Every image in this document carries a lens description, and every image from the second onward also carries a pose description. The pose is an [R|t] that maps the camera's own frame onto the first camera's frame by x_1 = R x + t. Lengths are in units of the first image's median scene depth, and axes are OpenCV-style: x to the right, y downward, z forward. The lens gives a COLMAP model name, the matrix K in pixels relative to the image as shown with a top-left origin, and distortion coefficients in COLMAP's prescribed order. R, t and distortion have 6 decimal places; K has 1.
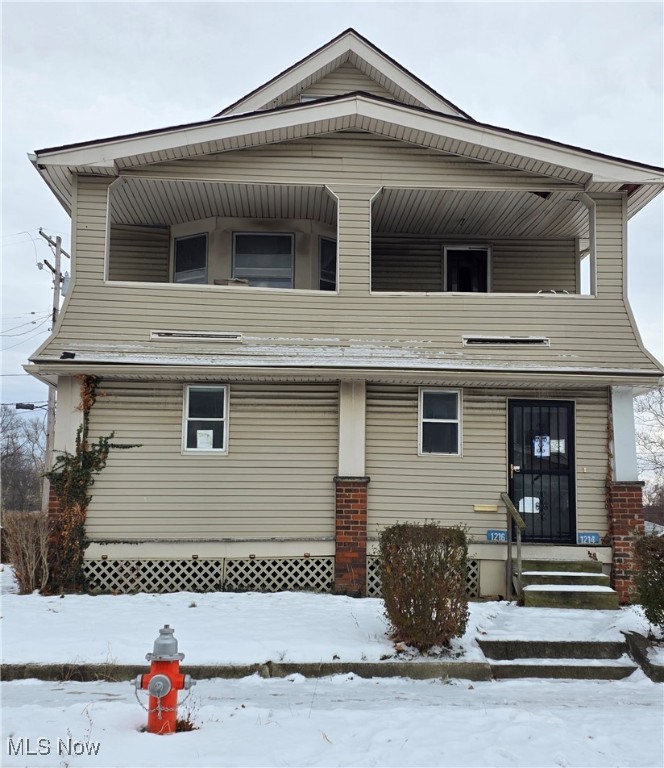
lens RADIAL K [[825.0, 0, 331.3], [0, 825.0, 422.1], [0, 0, 1]] dist [0.120007, -0.014878]
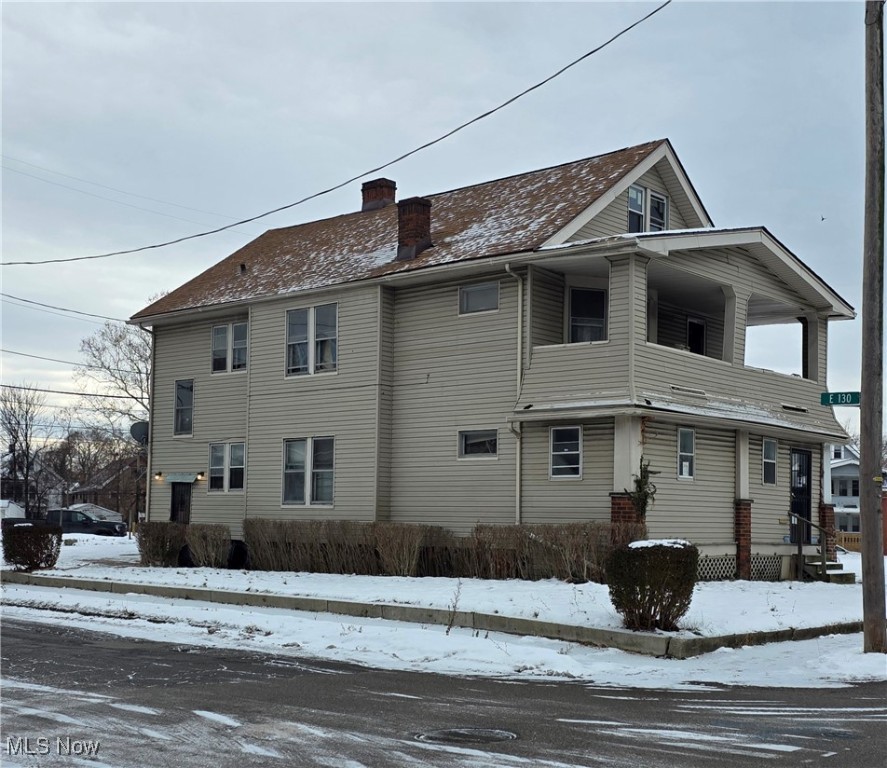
lens RADIAL K [[1197.4, 0, 444.8], [0, 1197.4, 470.5], [0, 0, 1]] dist [0.016377, 0.005306]
pose [[0.707502, 0.032421, 0.705967, -1.763019], [-0.080423, 0.996151, 0.034851, -0.012775], [-0.702120, -0.081433, 0.707386, -0.085798]]
